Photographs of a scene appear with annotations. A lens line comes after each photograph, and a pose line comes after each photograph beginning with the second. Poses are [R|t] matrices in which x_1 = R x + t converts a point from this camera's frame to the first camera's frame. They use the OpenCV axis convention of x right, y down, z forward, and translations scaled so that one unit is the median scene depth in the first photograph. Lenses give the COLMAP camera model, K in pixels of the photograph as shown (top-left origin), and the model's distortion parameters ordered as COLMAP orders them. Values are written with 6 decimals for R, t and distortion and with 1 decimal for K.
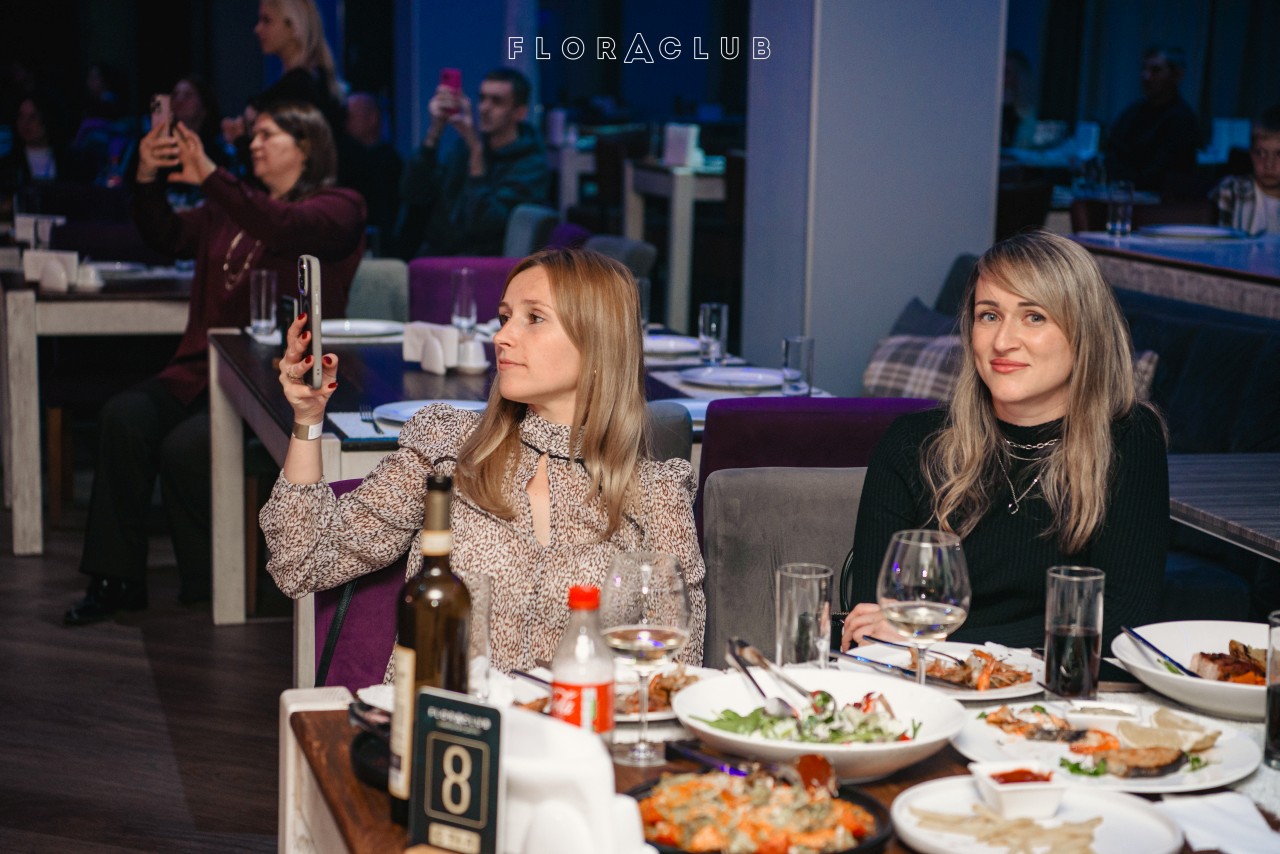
lens RADIAL K [[2484.5, 0, 640.0], [0, 2484.5, 427.0], [0, 0, 1]] dist [0.470656, 0.086131]
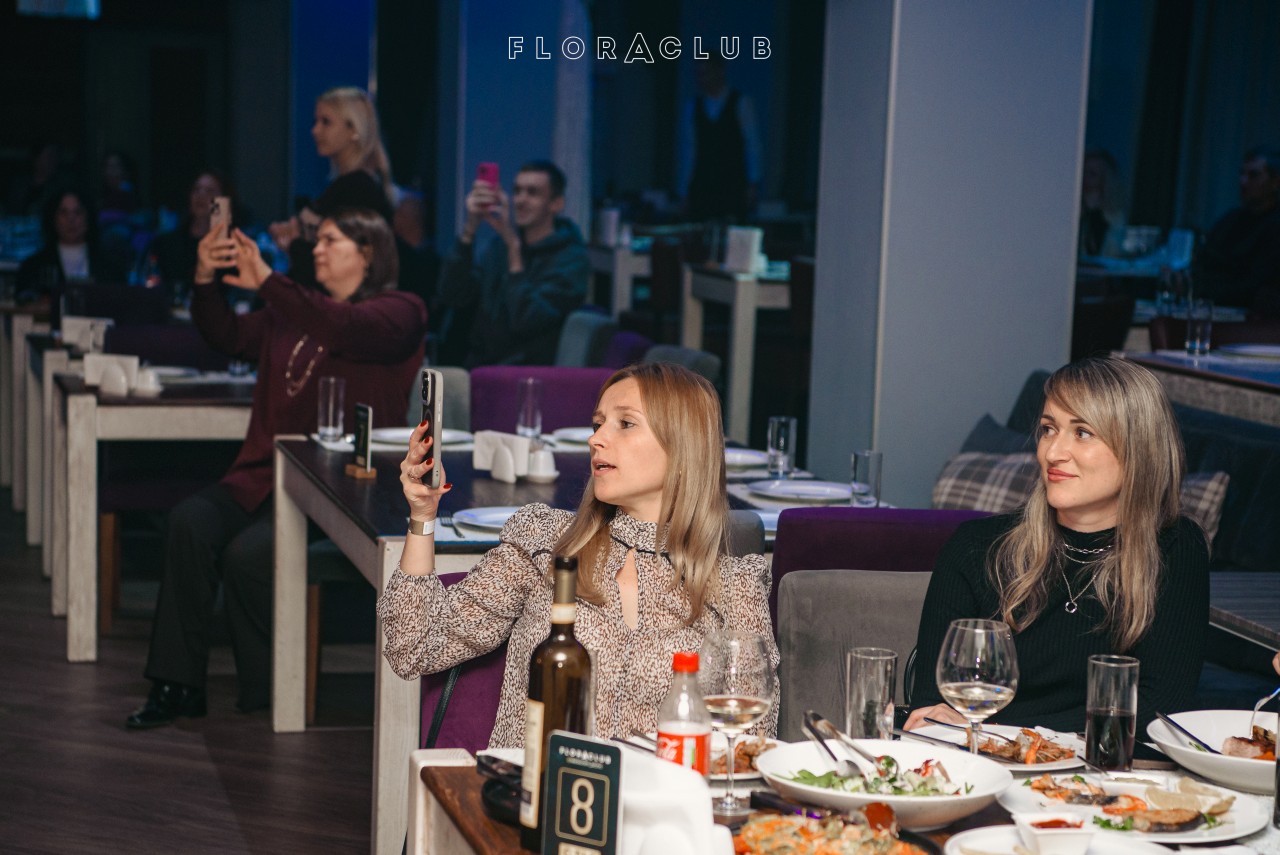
lens RADIAL K [[2710.6, 0, 640.4], [0, 2710.6, 502.2], [0, 0, 1]] dist [0.541760, -0.251548]
pose [[0.999694, 0.016520, -0.018411, -0.014206], [-0.016842, 0.999705, -0.017508, 0.009967], [0.018116, 0.017813, 0.999677, -0.194096]]
